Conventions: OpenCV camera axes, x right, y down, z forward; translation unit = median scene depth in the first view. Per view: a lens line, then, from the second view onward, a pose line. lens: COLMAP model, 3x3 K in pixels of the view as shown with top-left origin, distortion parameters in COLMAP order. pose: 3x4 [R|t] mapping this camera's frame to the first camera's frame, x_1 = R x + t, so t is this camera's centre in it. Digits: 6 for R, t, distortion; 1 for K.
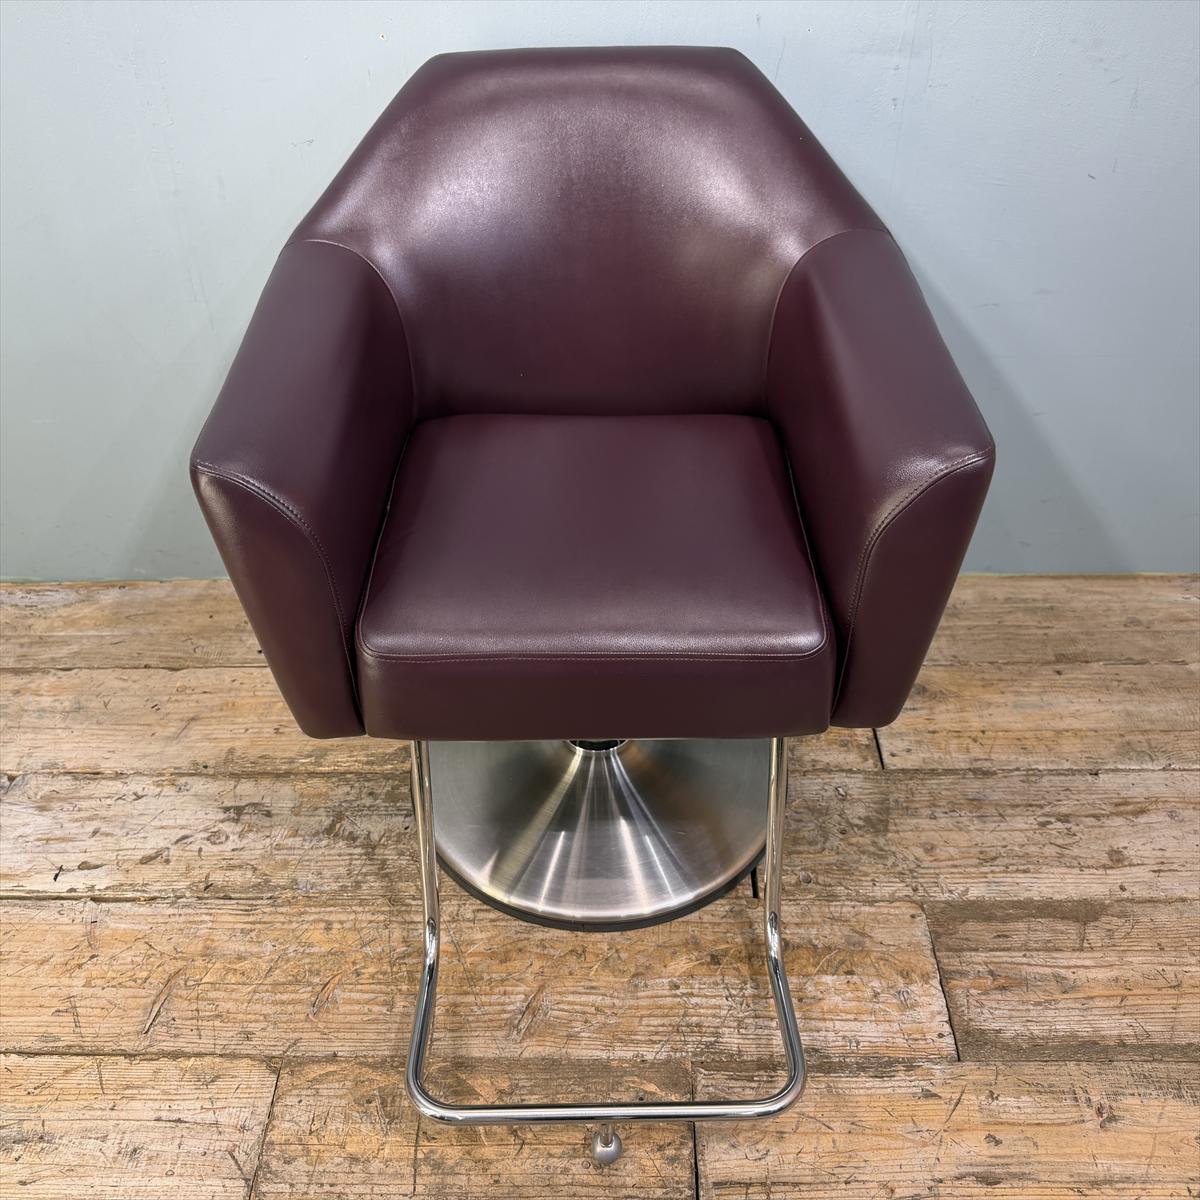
lens RADIAL K [[1144.4, 0, 576.1], [0, 1144.4, 586.8], [0, 0, 1]] dist [-0.025112, 0.000000]
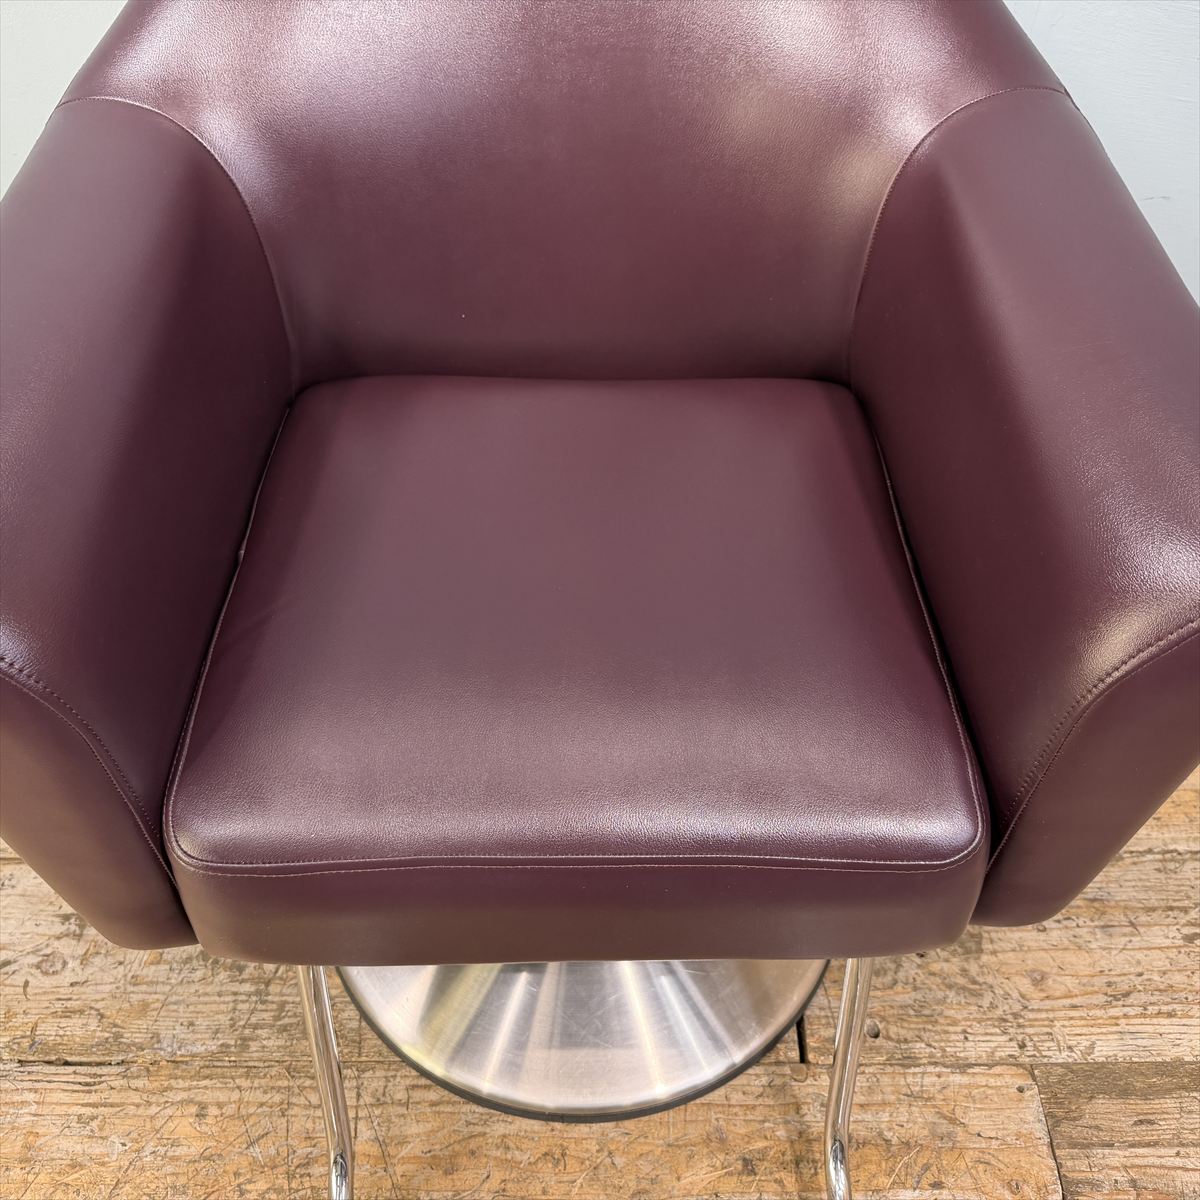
lens RADIAL K [[1144.4, 0, 593.4], [0, 1144.4, 597.0], [0, 0, 1]] dist [-0.025112, 0.000000]
pose [[0.999454, -0.002193, 0.032969, 0.002911], [-0.002534, 0.989769, 0.142659, -0.119919], [-0.032944, -0.142665, 0.989223, 0.343428]]
